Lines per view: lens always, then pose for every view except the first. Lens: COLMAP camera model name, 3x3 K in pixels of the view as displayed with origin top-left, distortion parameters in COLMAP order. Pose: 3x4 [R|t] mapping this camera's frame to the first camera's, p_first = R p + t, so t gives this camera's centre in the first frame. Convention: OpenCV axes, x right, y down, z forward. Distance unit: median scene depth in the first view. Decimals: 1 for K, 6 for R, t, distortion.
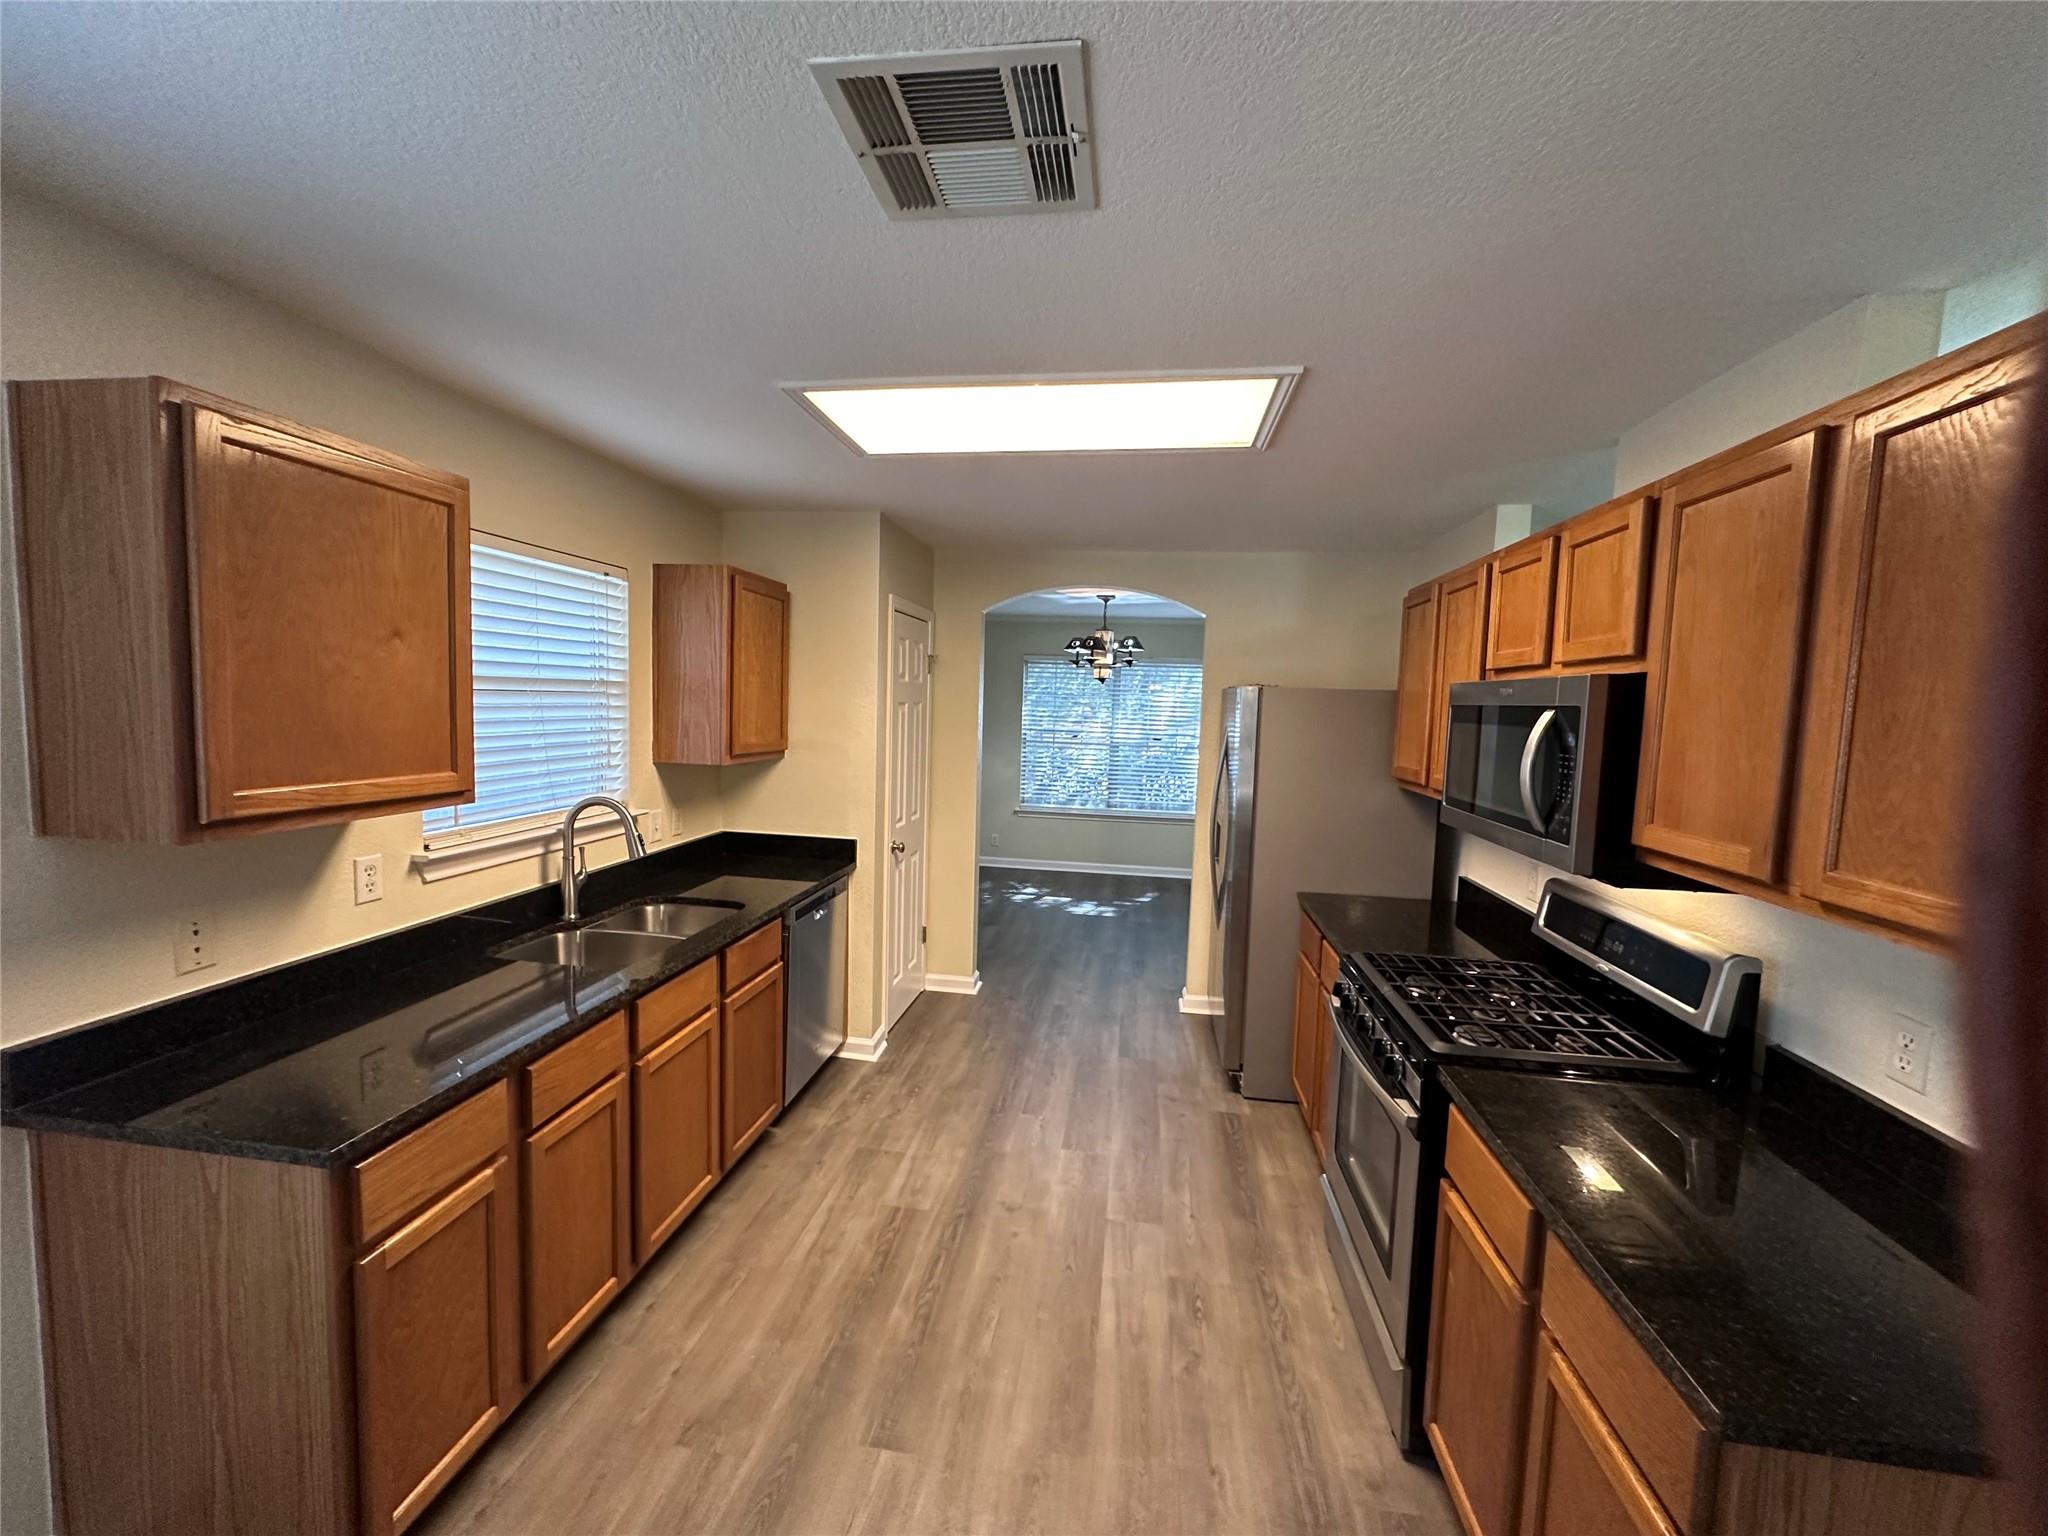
lens RADIAL K [[817.9, 0, 1022.9], [0, 817.9, 769.2], [0, 0, 1]] dist [-0.002355, -0.000070]
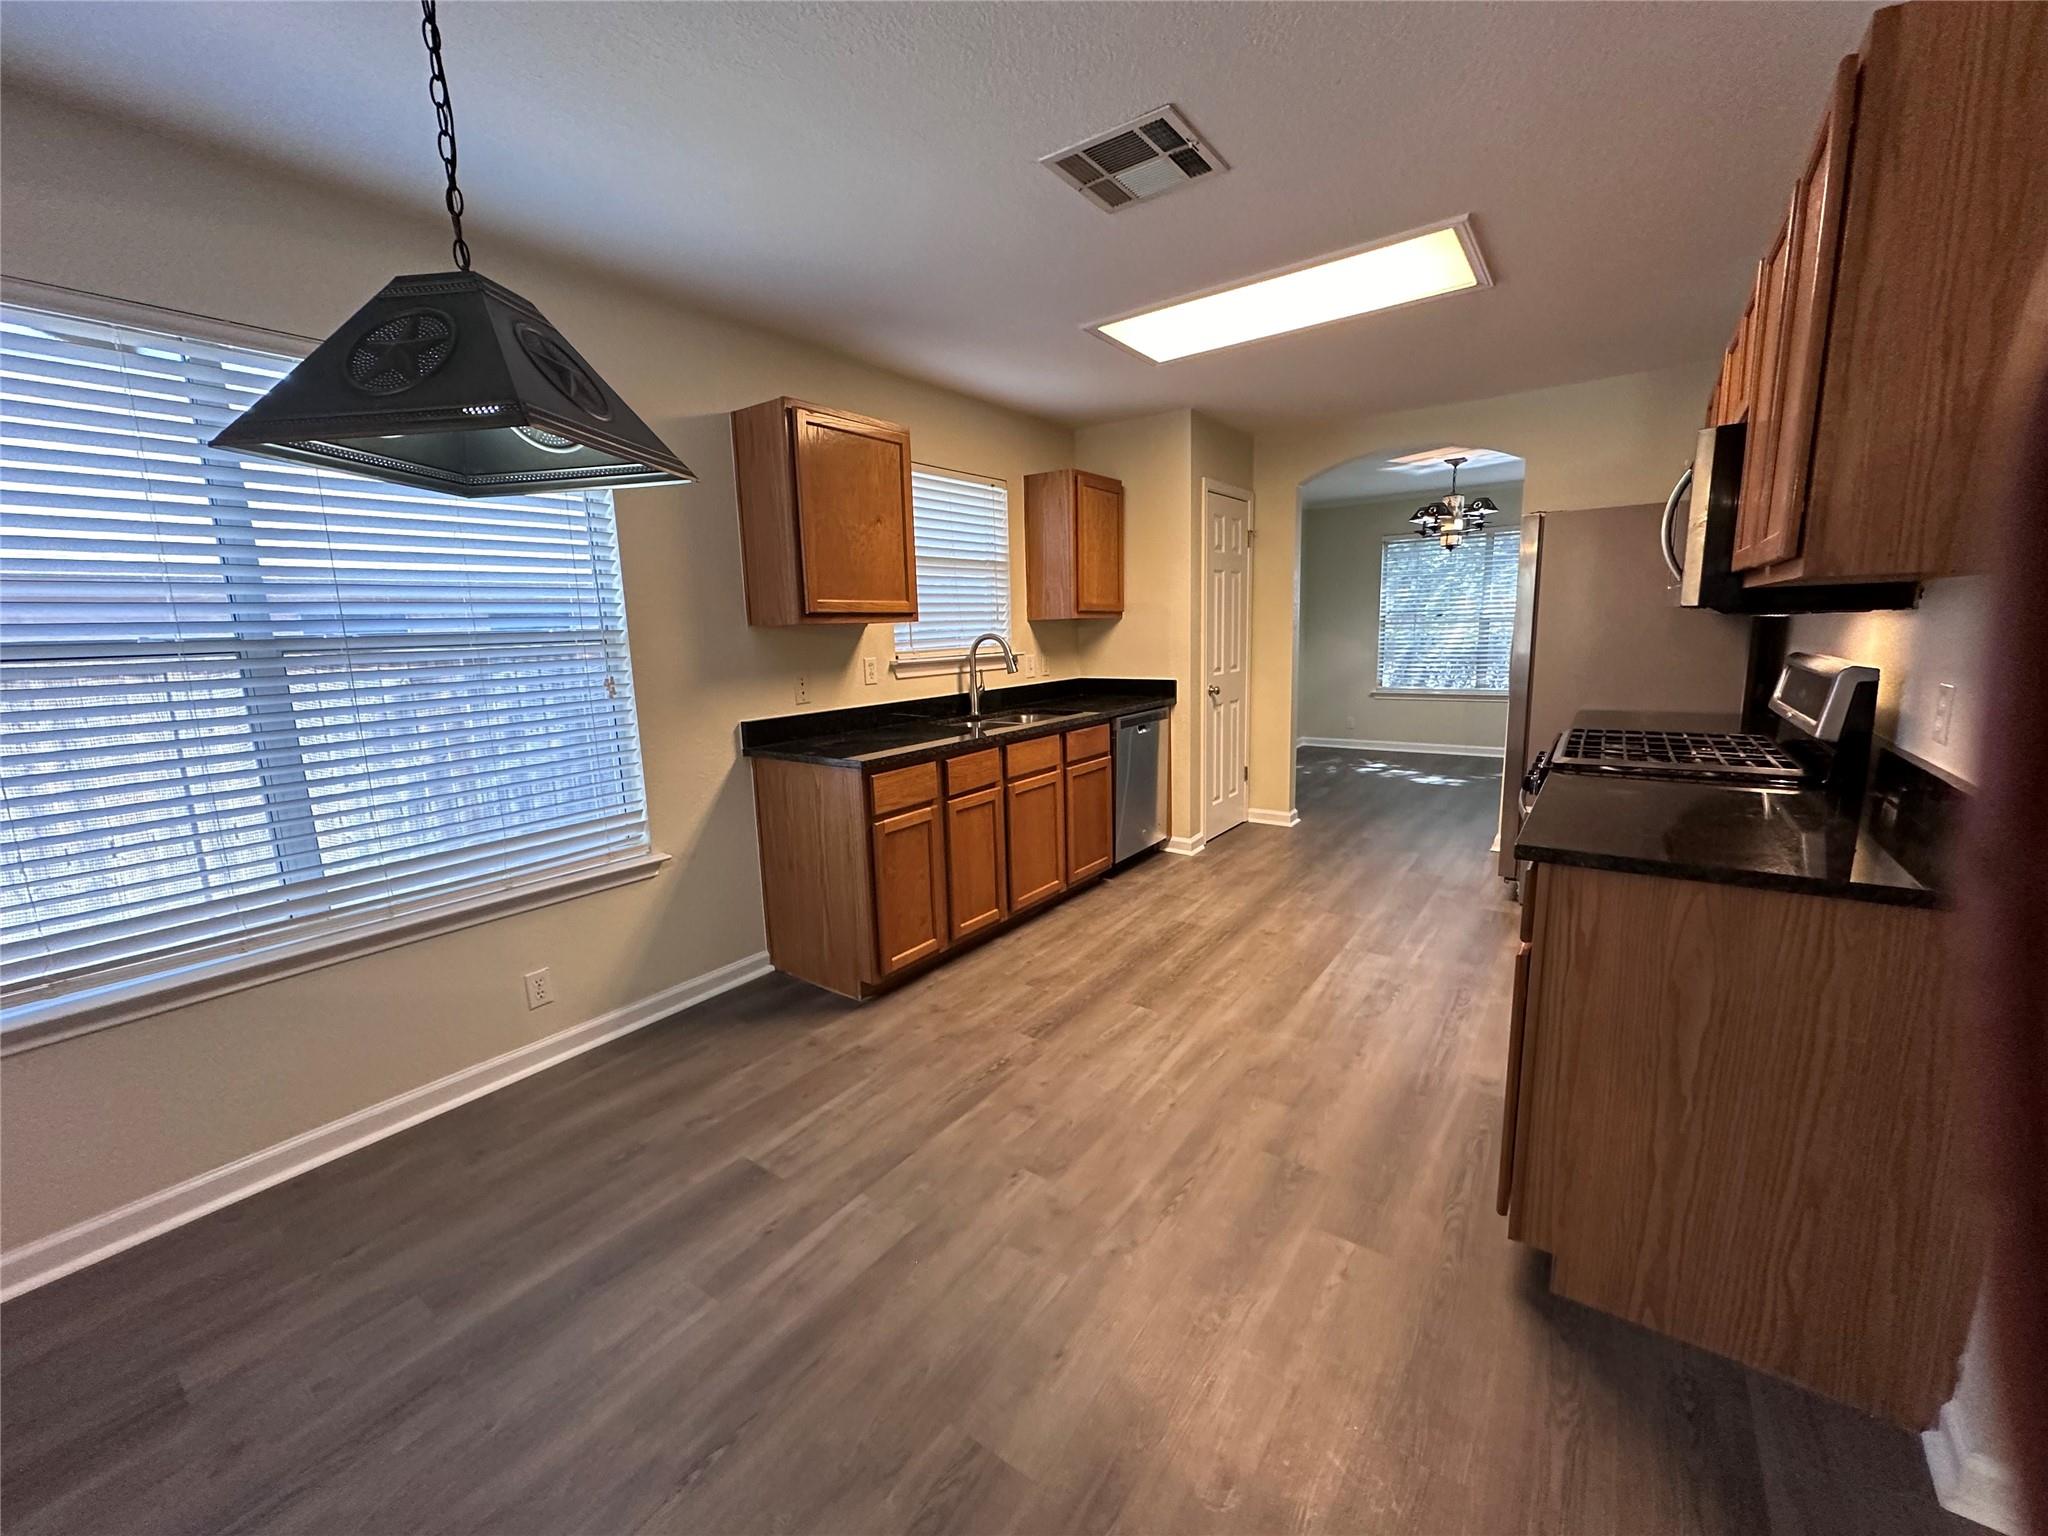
lens RADIAL K [[817.9, 0, 1022.9], [0, 817.9, 769.2], [0, 0, 1]] dist [-0.002355, -0.000070]
pose [[0.885187, 0.020539, -0.464781, 0.253586], [0.020280, 0.996372, 0.082654, 0.163564], [0.464793, -0.082590, 0.881559, -0.337960]]
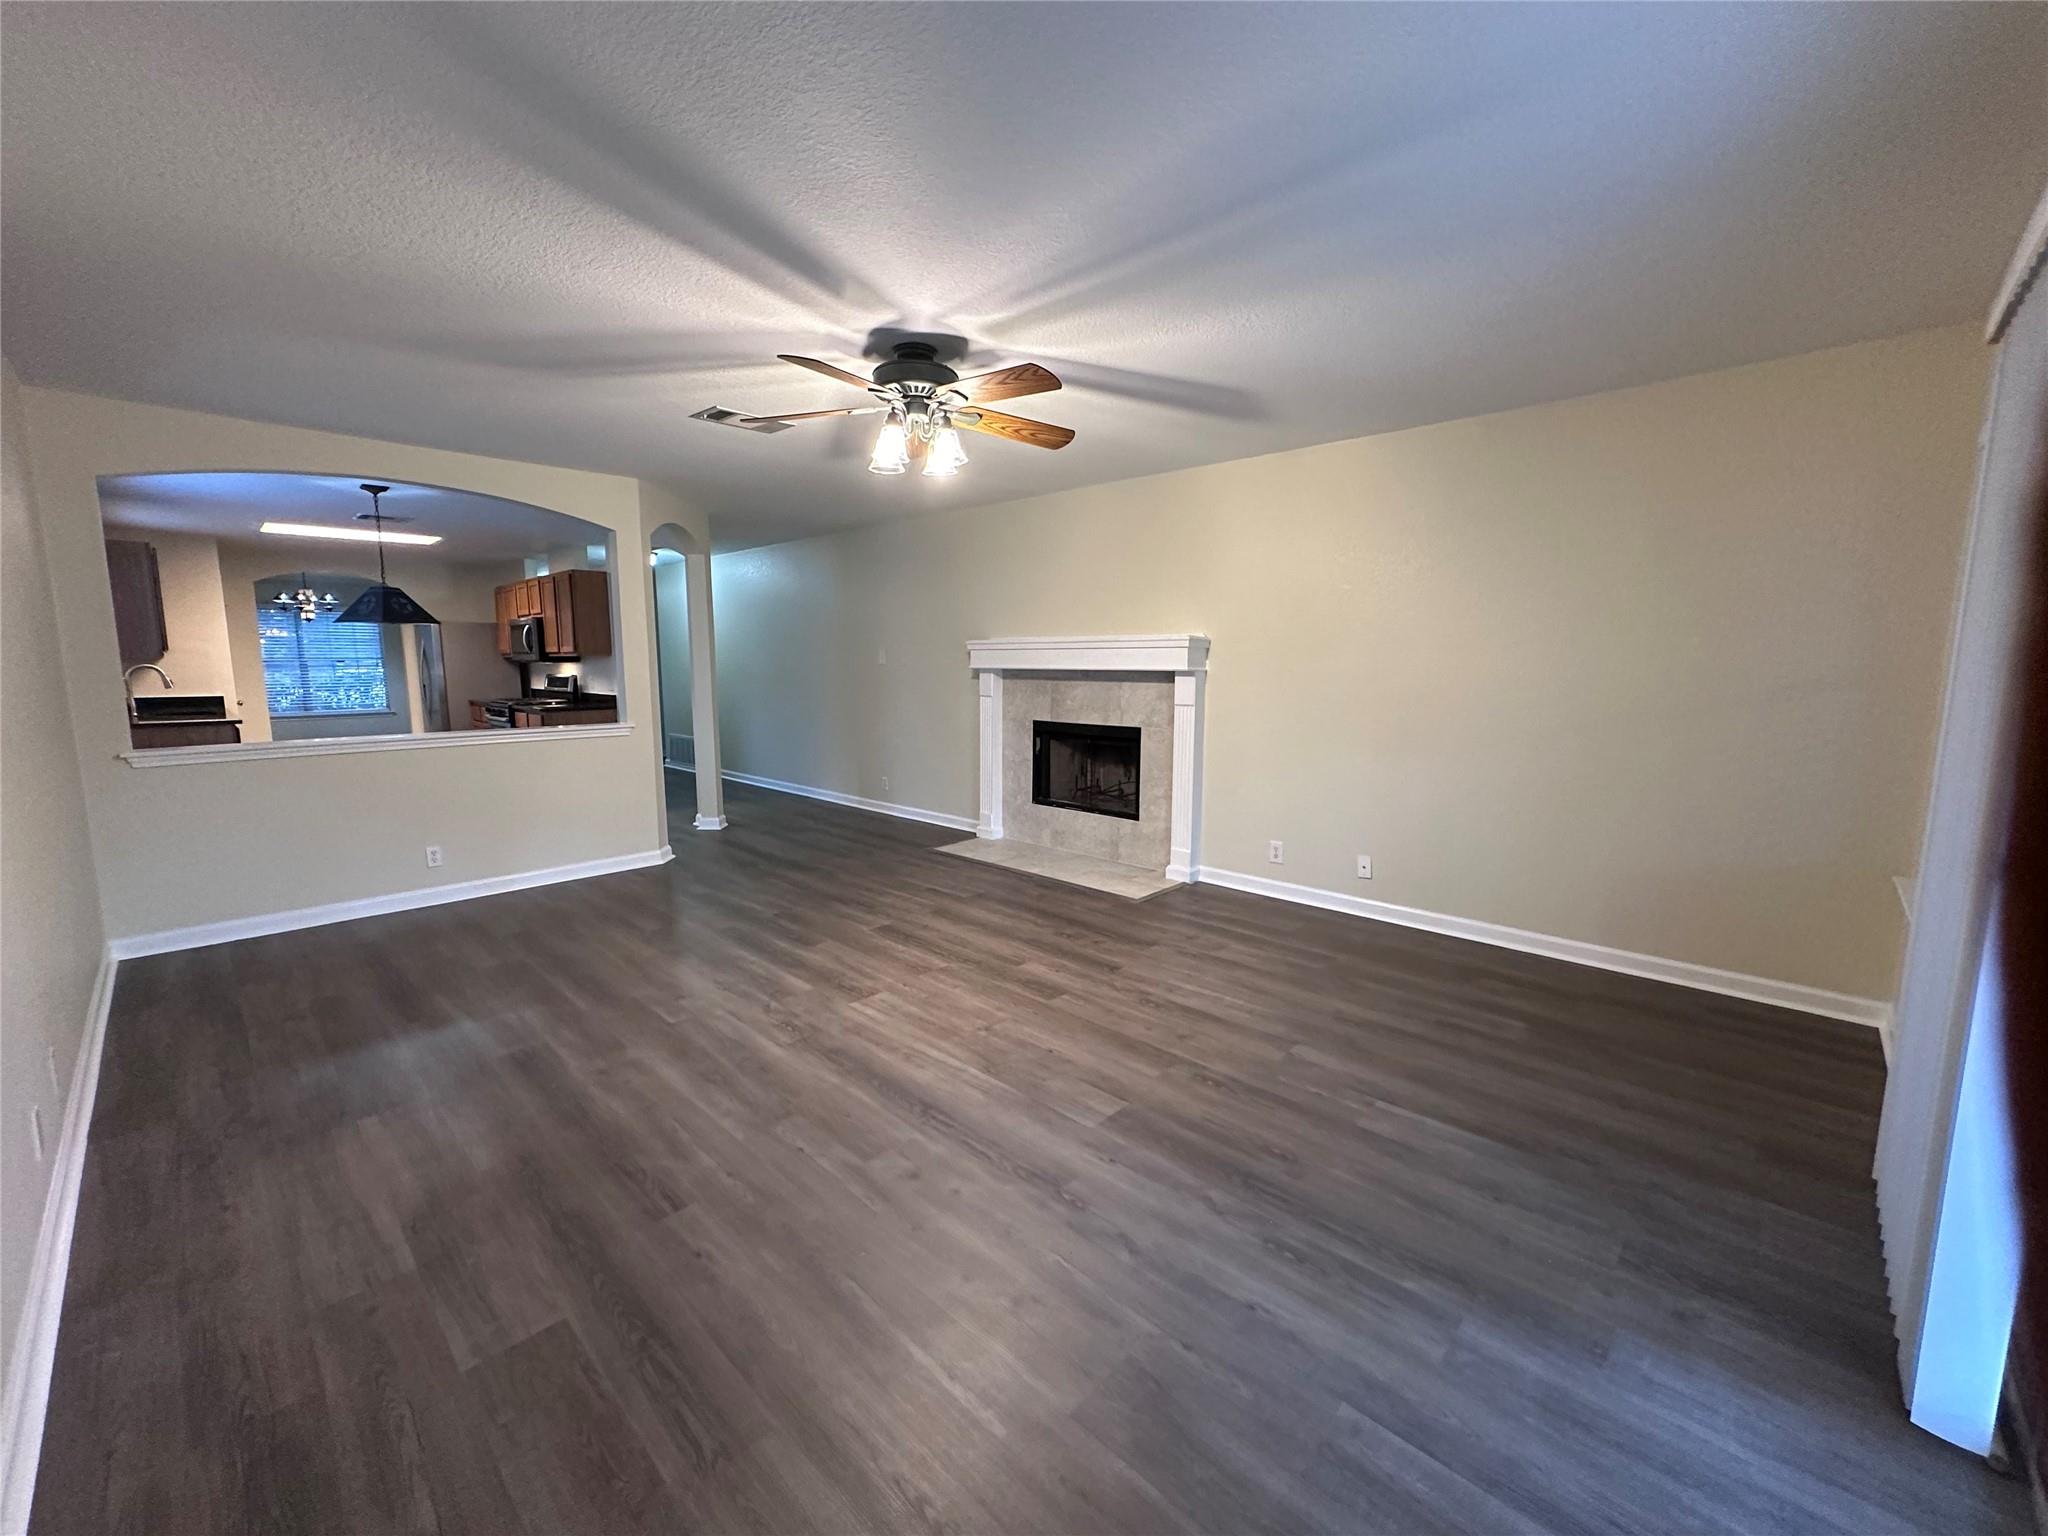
lens RADIAL K [[817.9, 0, 1022.9], [0, 817.9, 769.2], [0, 0, 1]] dist [-0.002355, -0.000070]
pose [[0.579734, -0.139547, 0.802767, -1.024095], [0.088269, 0.990183, 0.108382, 0.322726], [-0.810011, 0.008027, 0.586360, -2.643560]]
